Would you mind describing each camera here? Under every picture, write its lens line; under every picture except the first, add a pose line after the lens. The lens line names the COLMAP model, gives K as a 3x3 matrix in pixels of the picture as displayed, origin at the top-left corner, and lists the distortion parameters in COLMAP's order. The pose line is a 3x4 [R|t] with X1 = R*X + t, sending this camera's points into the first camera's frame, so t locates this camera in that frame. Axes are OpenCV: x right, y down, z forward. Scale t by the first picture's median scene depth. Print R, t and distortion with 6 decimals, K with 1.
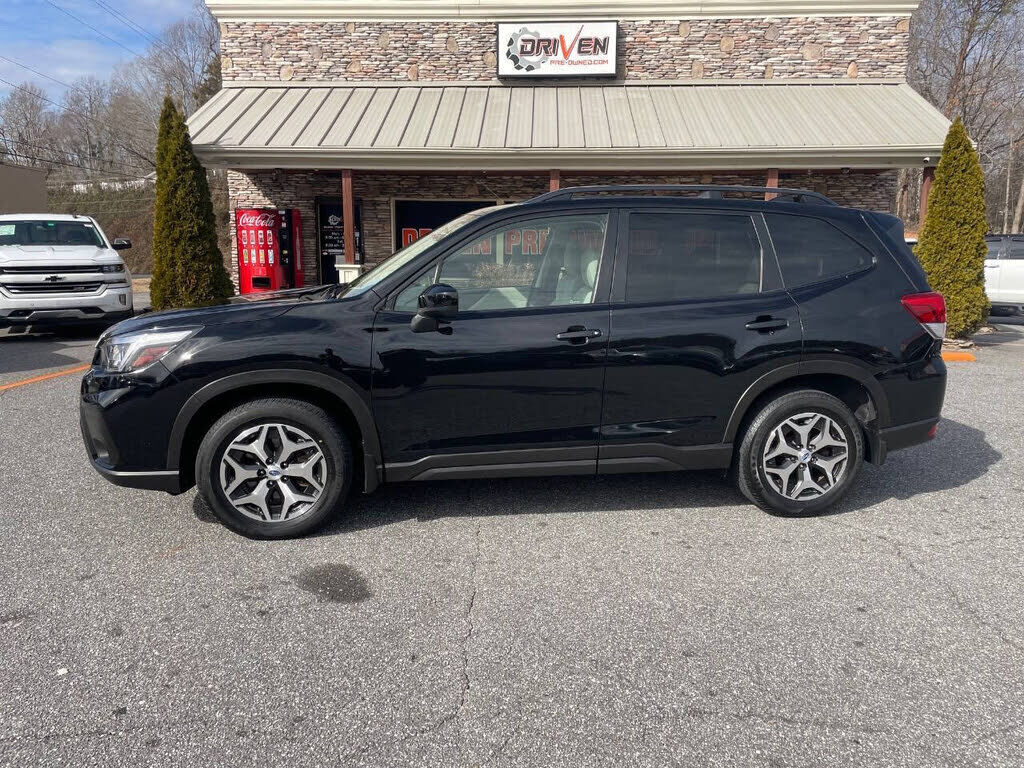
lens RADIAL K [[761.4, 0, 517.1], [0, 761.4, 383.0], [0, 0, 1]] dist [0.054096, -0.088195]
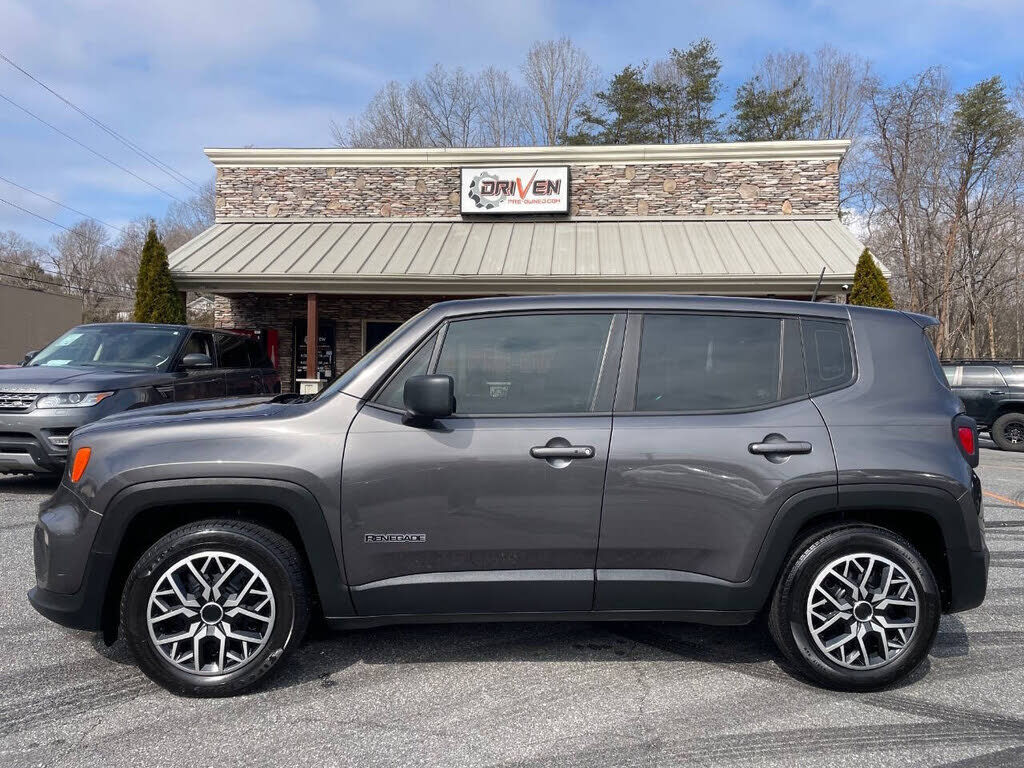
lens RADIAL K [[761.4, 0, 512.7], [0, 761.4, 391.2], [0, 0, 1]] dist [0.054096, -0.088195]
pose [[0.998980, 0.009910, -0.044045, 0.101056], [-0.016578, 0.987979, -0.153700, 0.020945], [0.041992, 0.154273, 0.987135, -0.043618]]
